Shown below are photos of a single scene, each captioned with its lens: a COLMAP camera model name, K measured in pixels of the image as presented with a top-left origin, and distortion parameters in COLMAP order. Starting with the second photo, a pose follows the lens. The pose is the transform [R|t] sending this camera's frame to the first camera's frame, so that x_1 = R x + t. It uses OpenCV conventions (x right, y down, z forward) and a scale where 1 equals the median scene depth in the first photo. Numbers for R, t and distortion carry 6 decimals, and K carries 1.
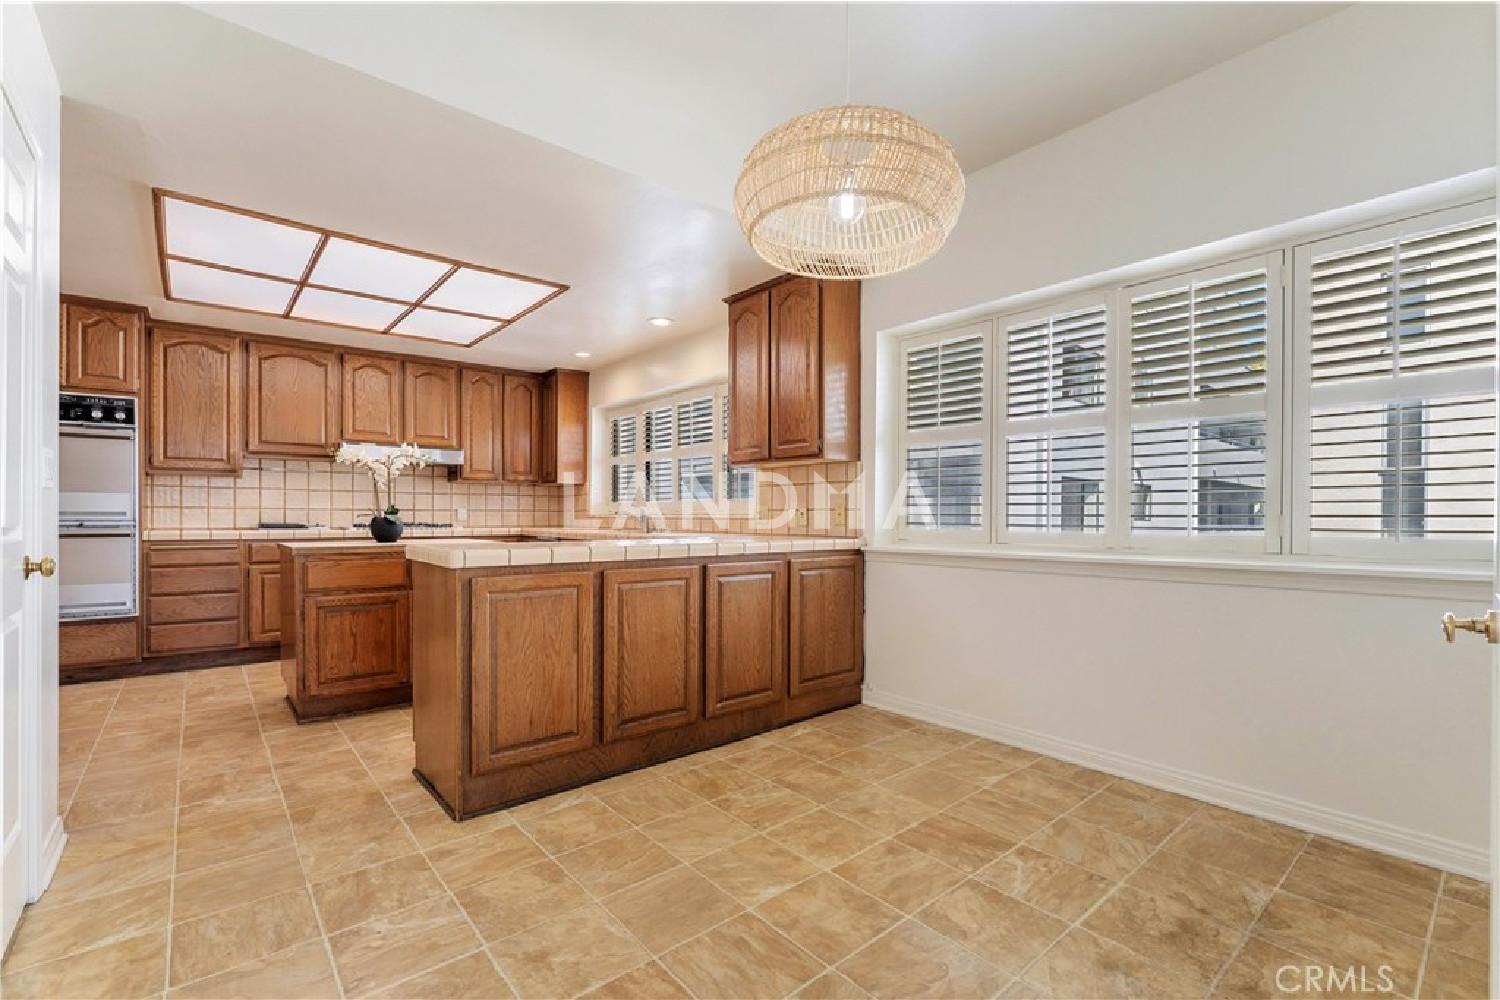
lens RADIAL K [[657.8, 0, 748.2], [0, 657.8, 518.5], [0, 0, 1]] dist [0.000174, -0.000105]
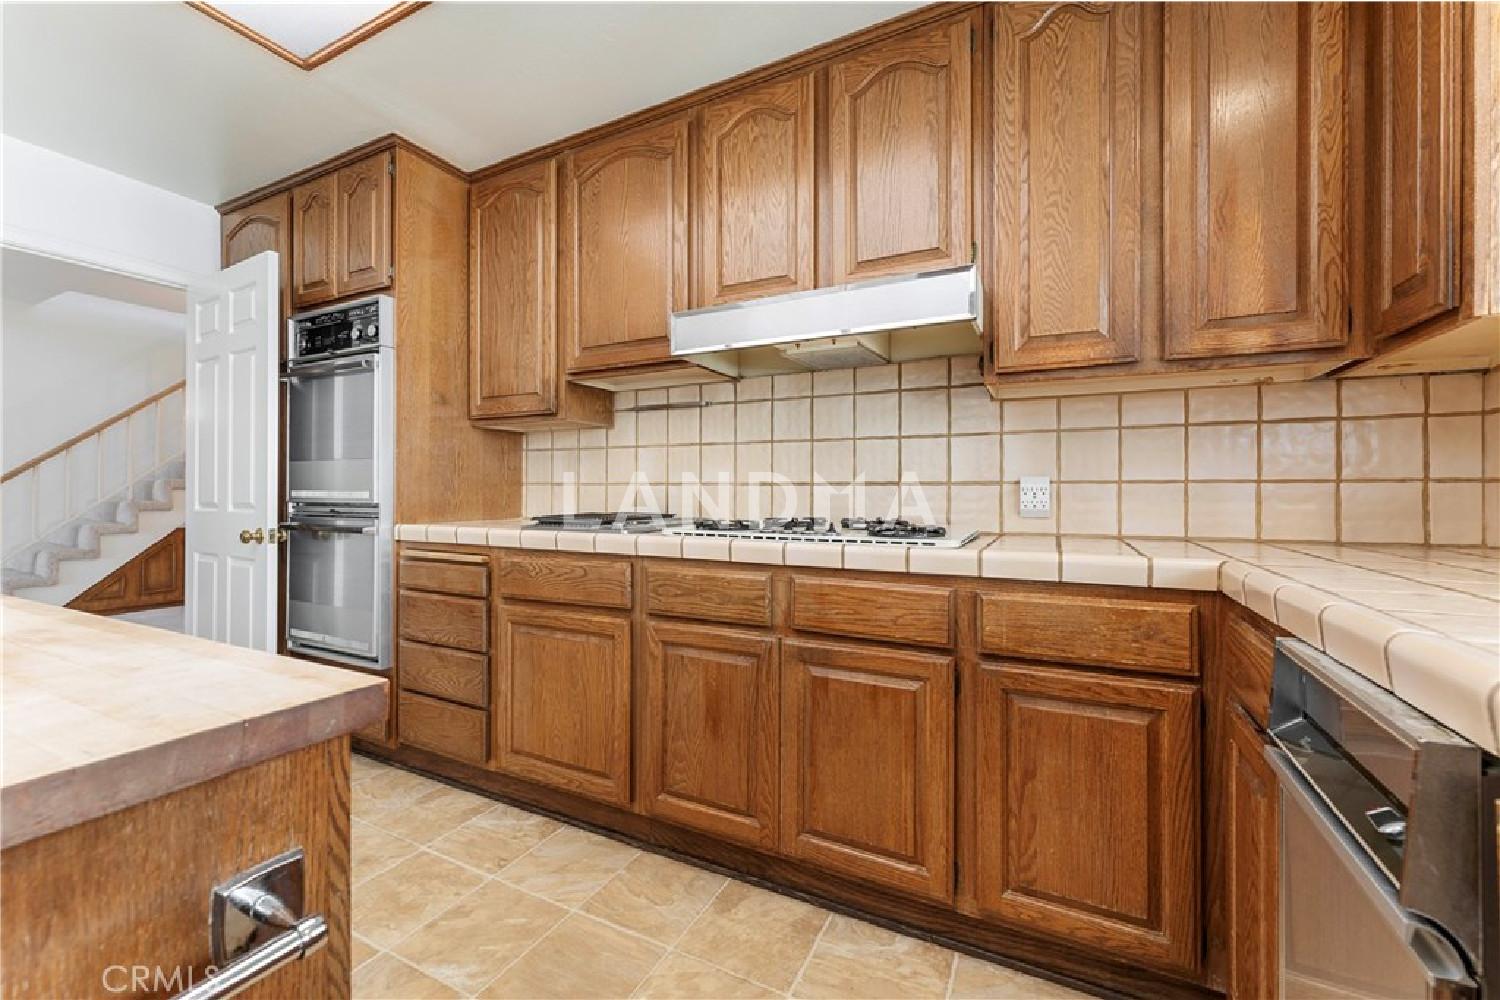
lens RADIAL K [[627.2, 0, 728.7], [0, 627.2, 492.8], [0, 0, 1]] dist [0.001238, 0.000124]
pose [[0.381220, -0.003962, -0.924476, -0.293765], [-0.005498, 0.999963, -0.006553, -0.006171], [0.924468, 0.007581, 0.381185, 1.049571]]
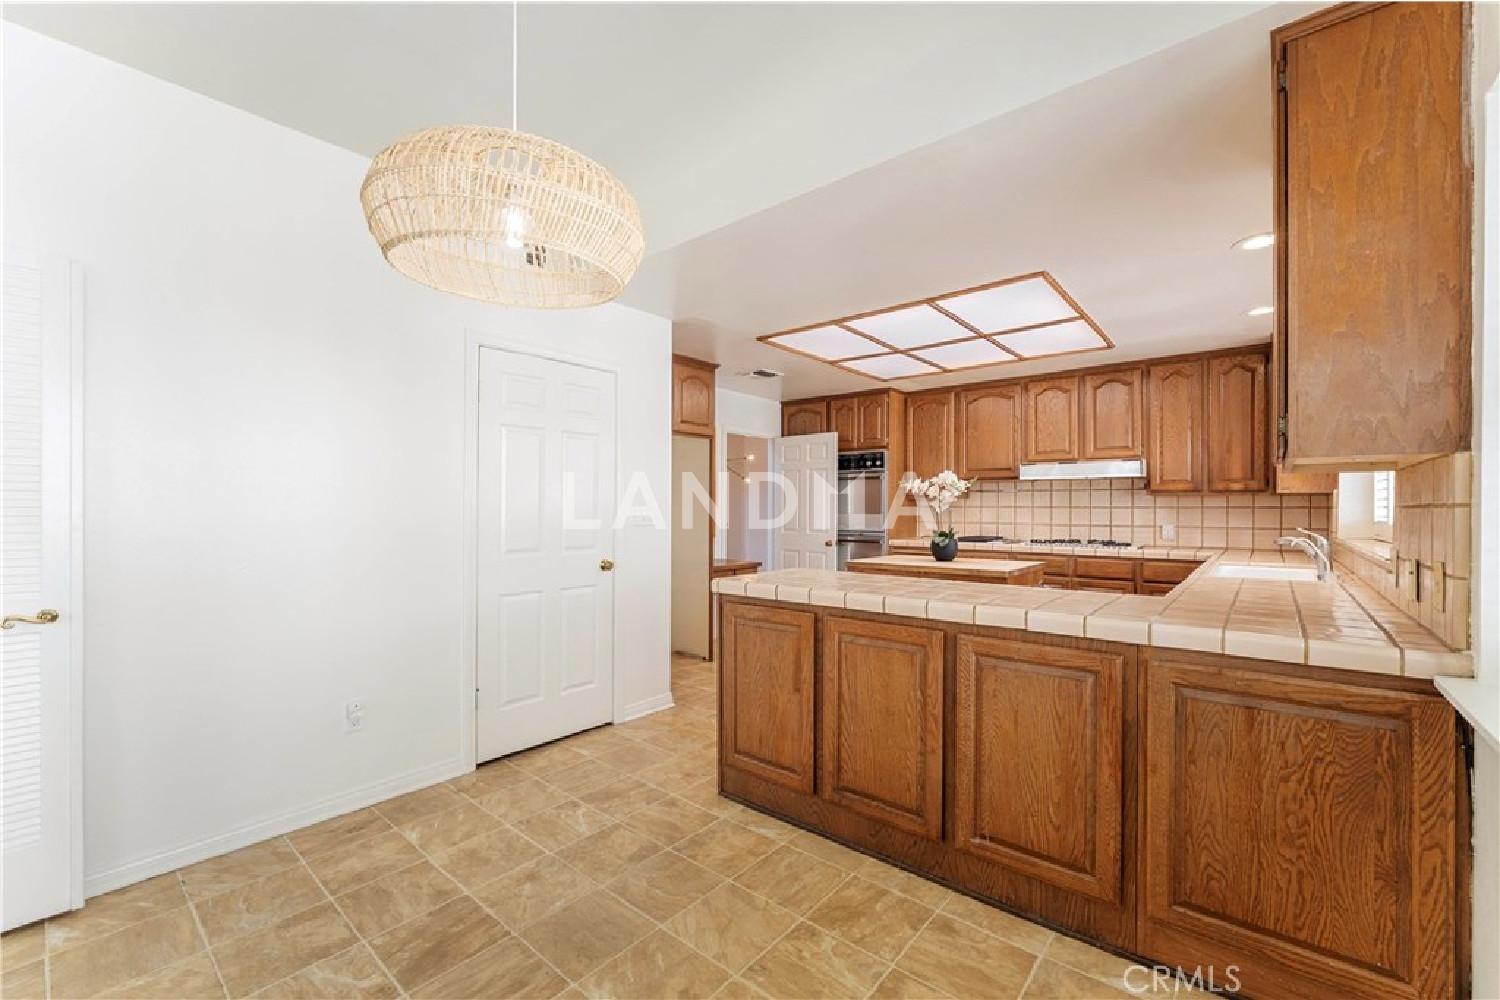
lens RADIAL K [[612.3, 0, 742.4], [0, 612.3, 510.9], [0, 0, 1]] dist [-0.000638, 0.000176]
pose [[0.162588, 0.001158, -0.986693, 0.378100], [-0.005640, 0.999984, 0.000244, -0.042685], [0.986678, 0.005526, 0.162592, 0.446079]]
